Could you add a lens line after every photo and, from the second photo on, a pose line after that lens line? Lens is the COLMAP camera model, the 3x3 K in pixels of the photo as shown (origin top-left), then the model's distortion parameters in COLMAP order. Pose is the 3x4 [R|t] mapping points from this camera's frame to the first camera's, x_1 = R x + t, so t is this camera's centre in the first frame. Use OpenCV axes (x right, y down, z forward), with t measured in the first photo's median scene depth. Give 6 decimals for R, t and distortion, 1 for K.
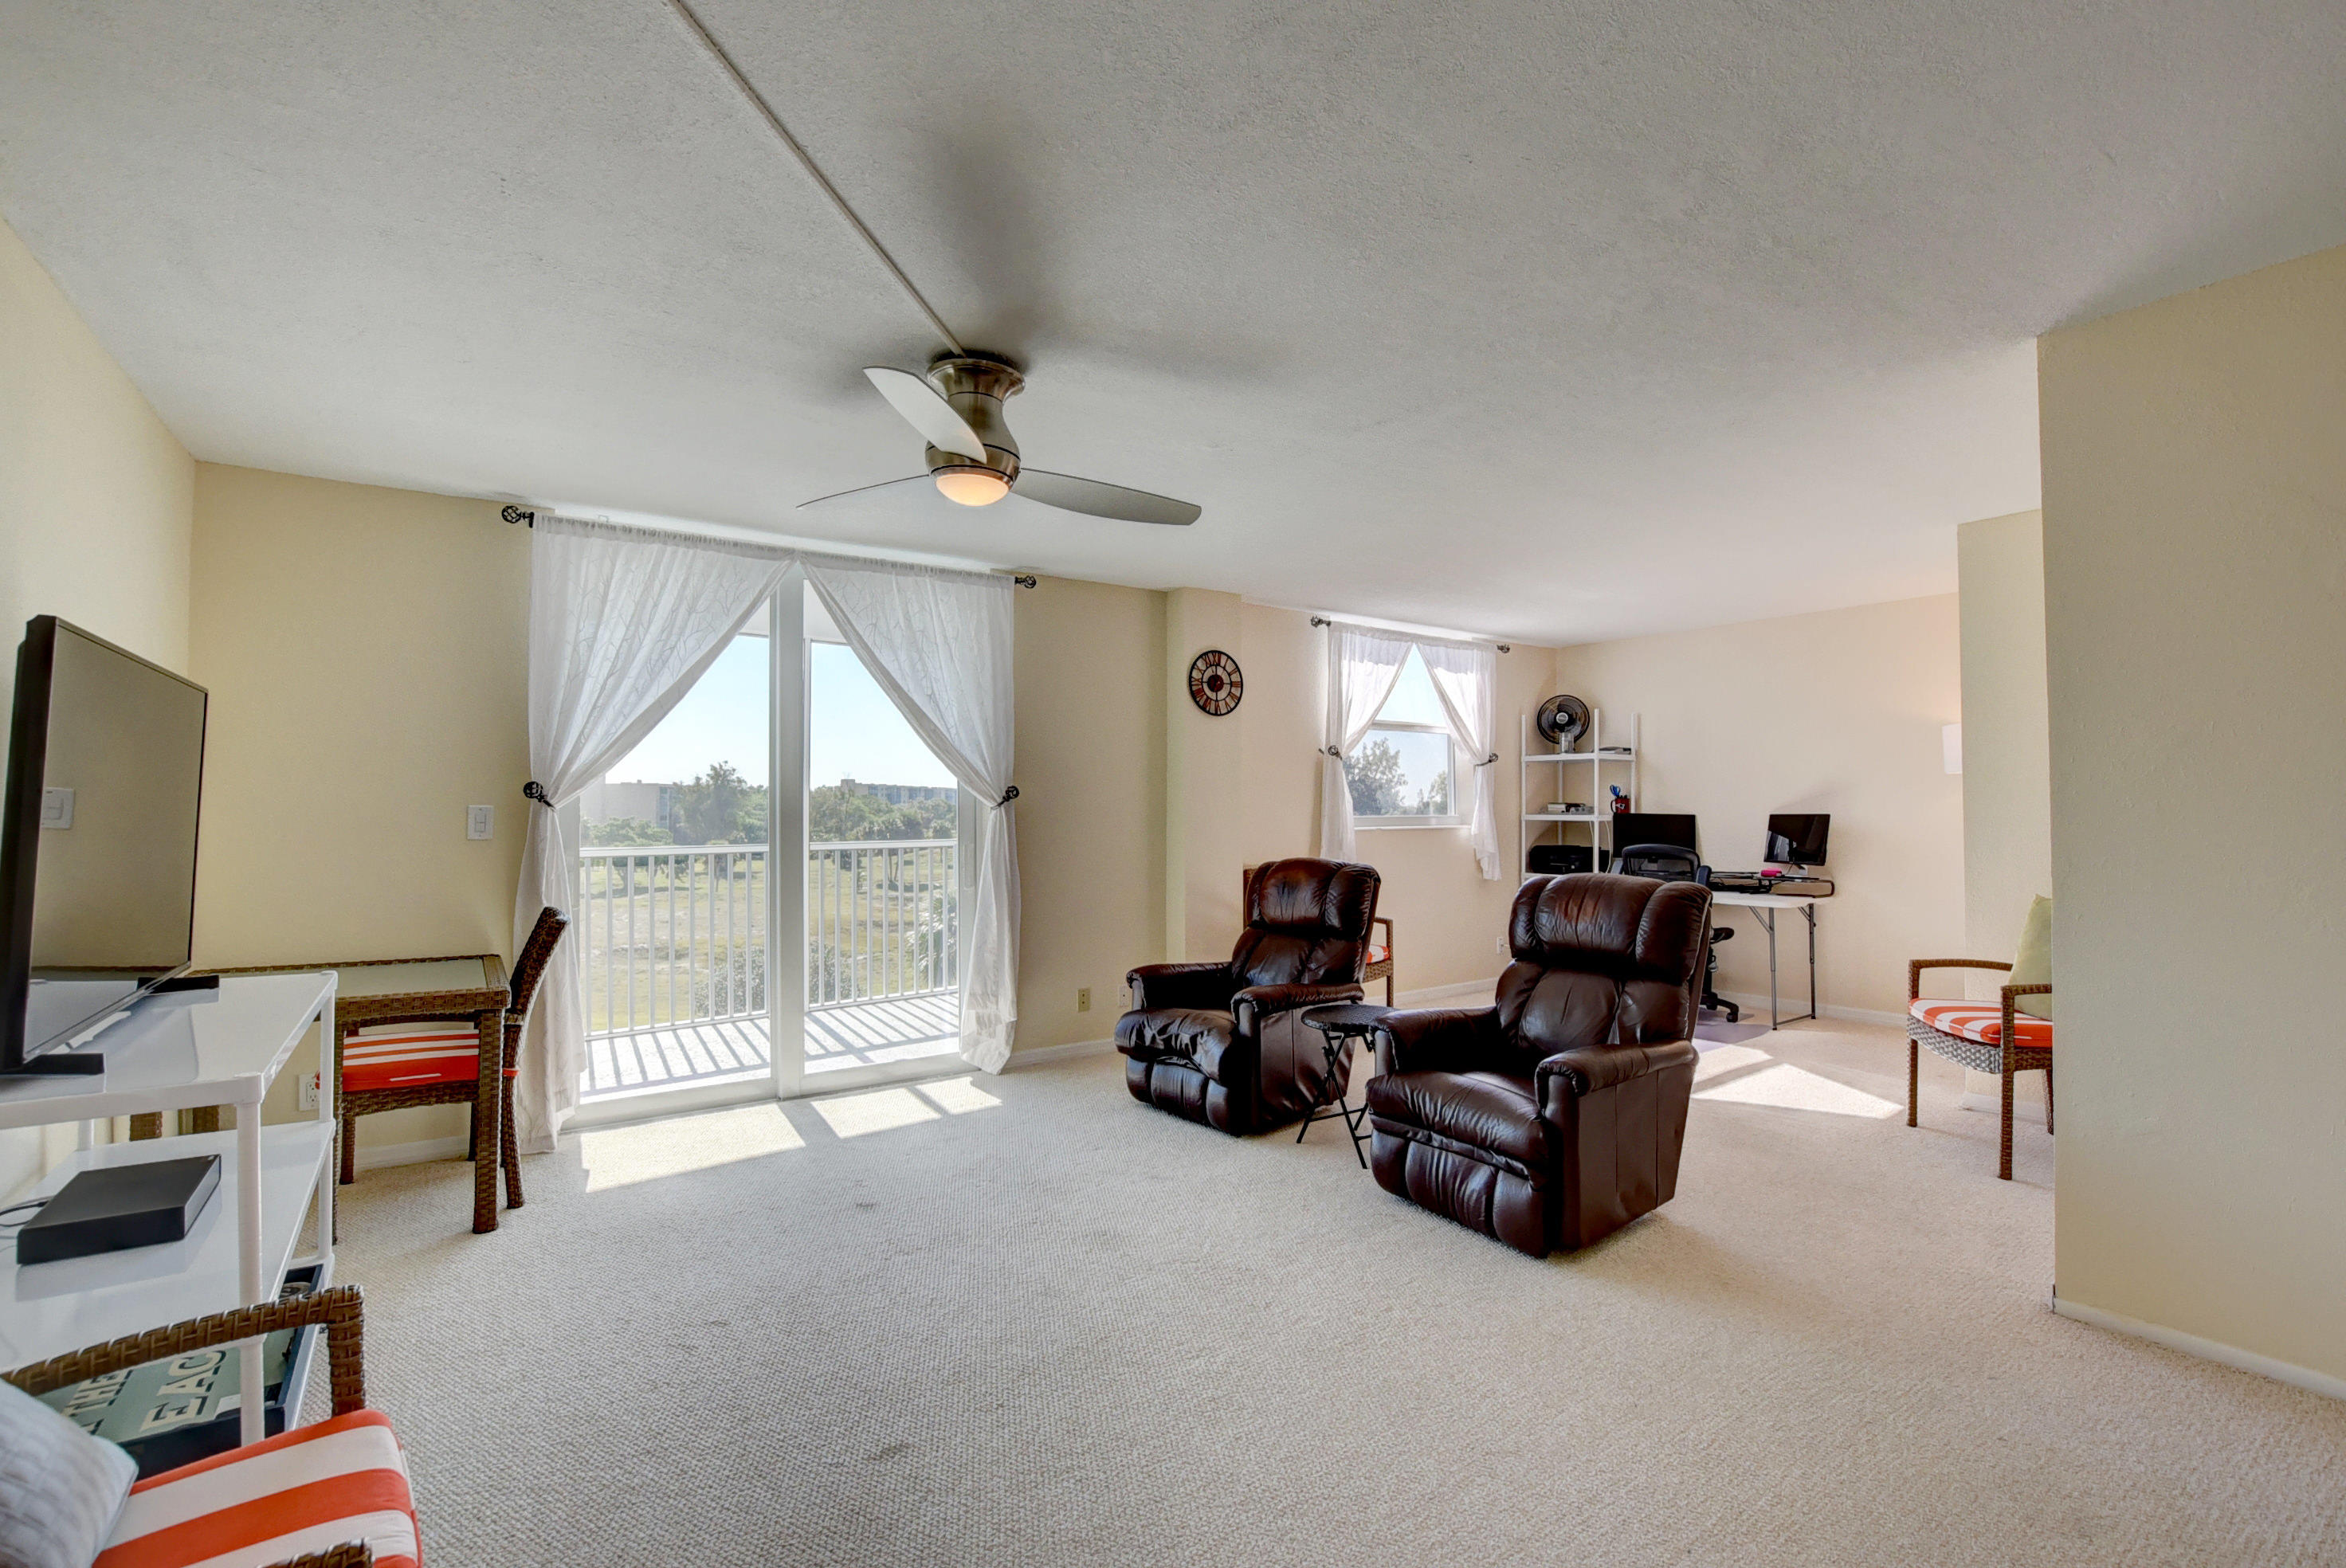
lens RADIAL K [[1043.4, 0, 1170.3], [0, 1043.4, 795.8], [0, 0, 1]] dist [-0.018920, 0.001247]
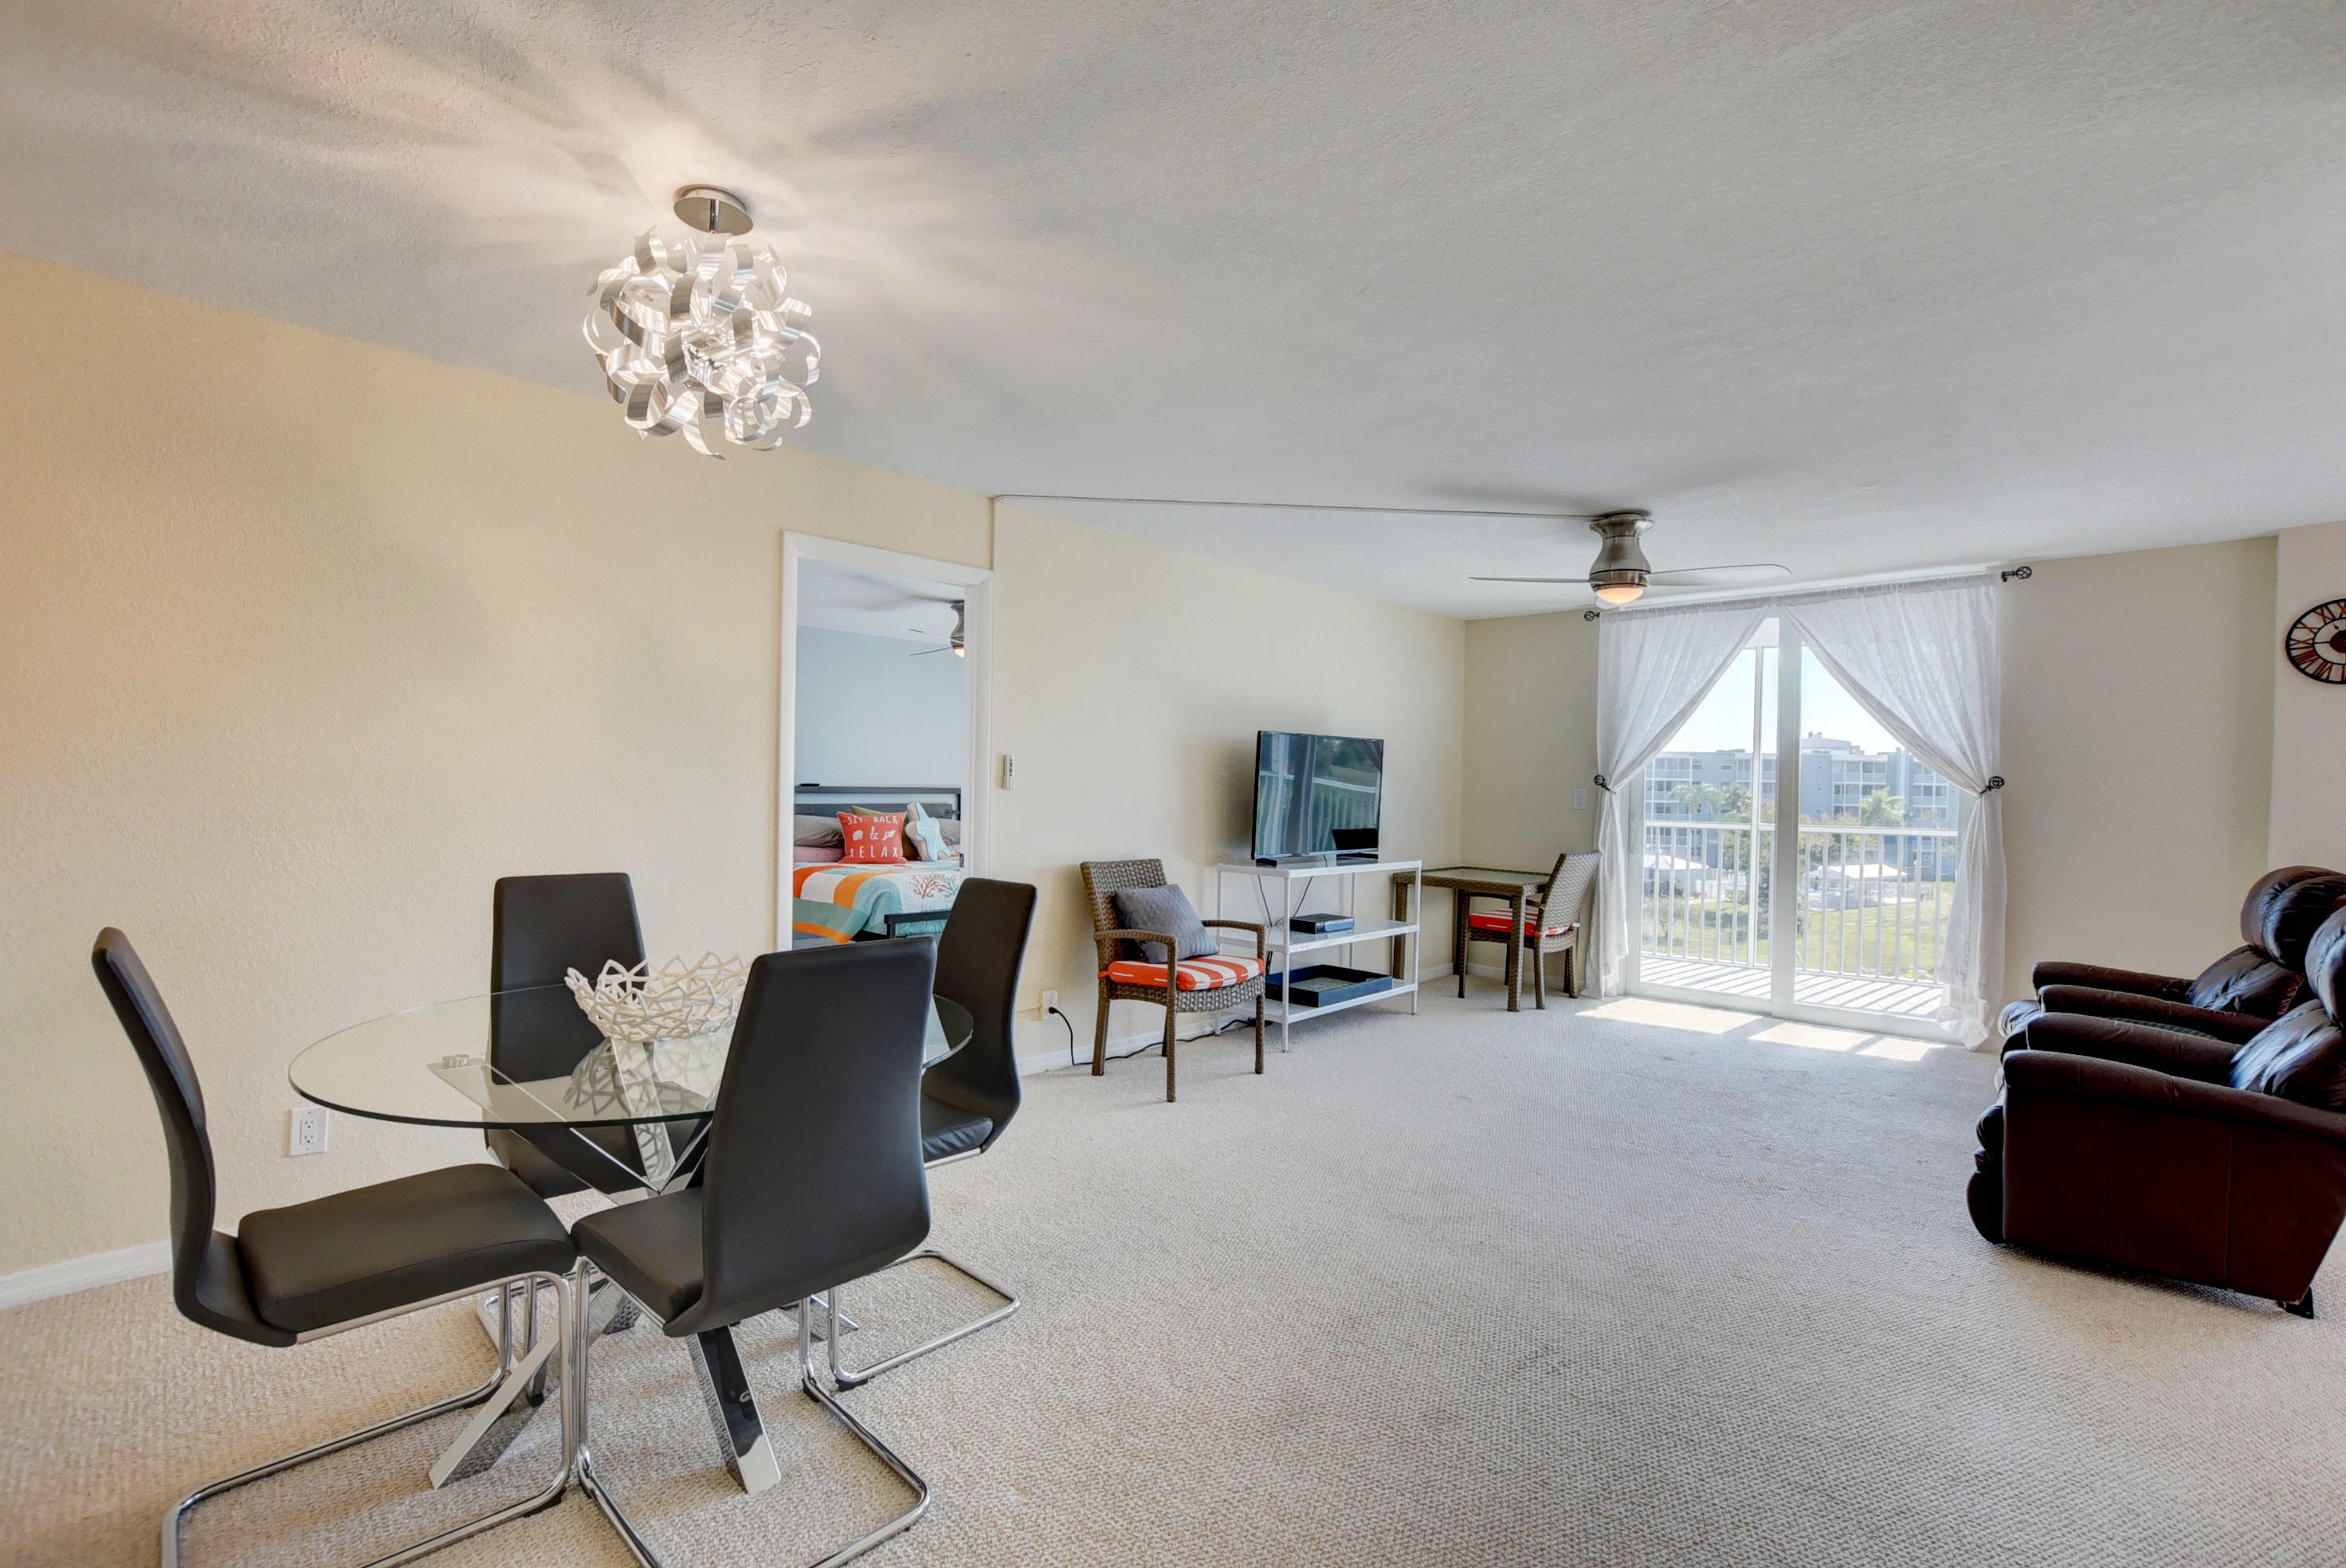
lens RADIAL K [[1043.4, 0, 1189.6], [0, 1043.4, 794.4], [0, 0, 1]] dist [-0.018920, 0.001247]
pose [[0.200729, 0.012548, -0.979567, 0.683011], [-0.006481, 0.999913, 0.011481, 0.002008], [0.979625, 0.004044, 0.200792, 0.016182]]
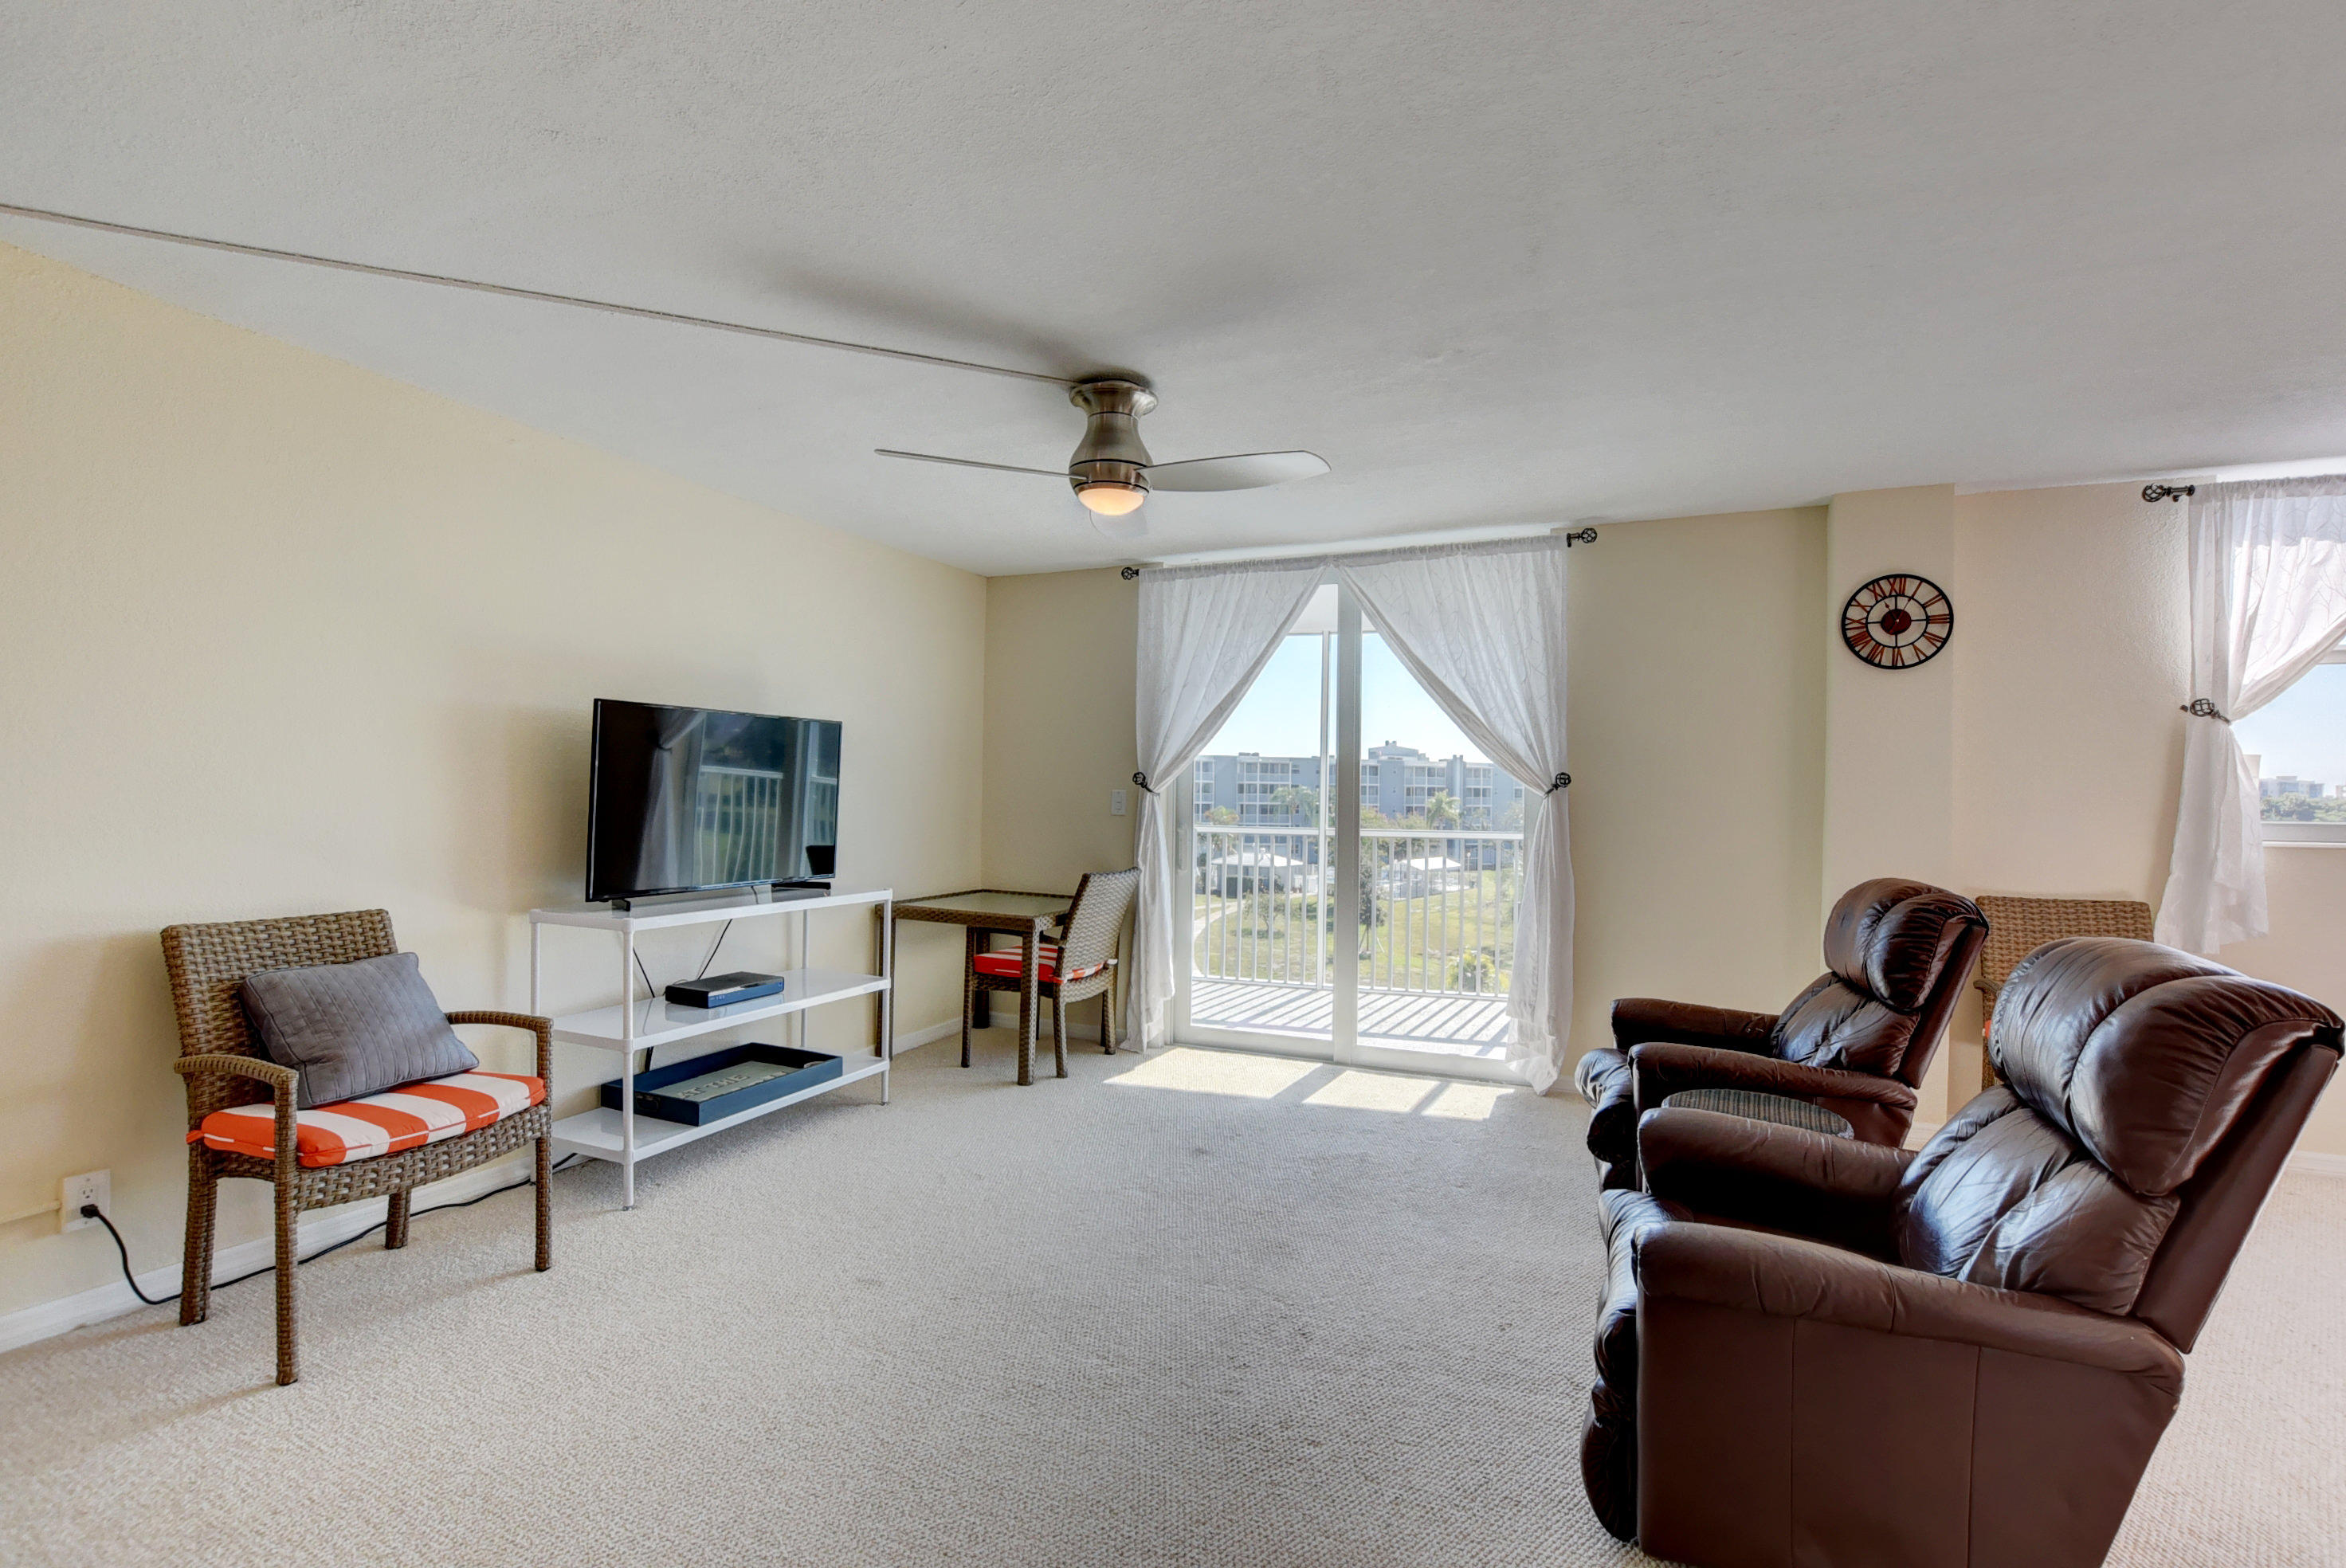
lens RADIAL K [[1043.4, 0, 1186.8], [0, 1043.4, 792.6], [0, 0, 1]] dist [-0.018920, 0.001247]
pose [[0.523840, 0.006264, -0.851793, 0.427037], [-0.005135, 0.999978, 0.004196, 0.005370], [0.851801, 0.002176, 0.523861, 0.270270]]
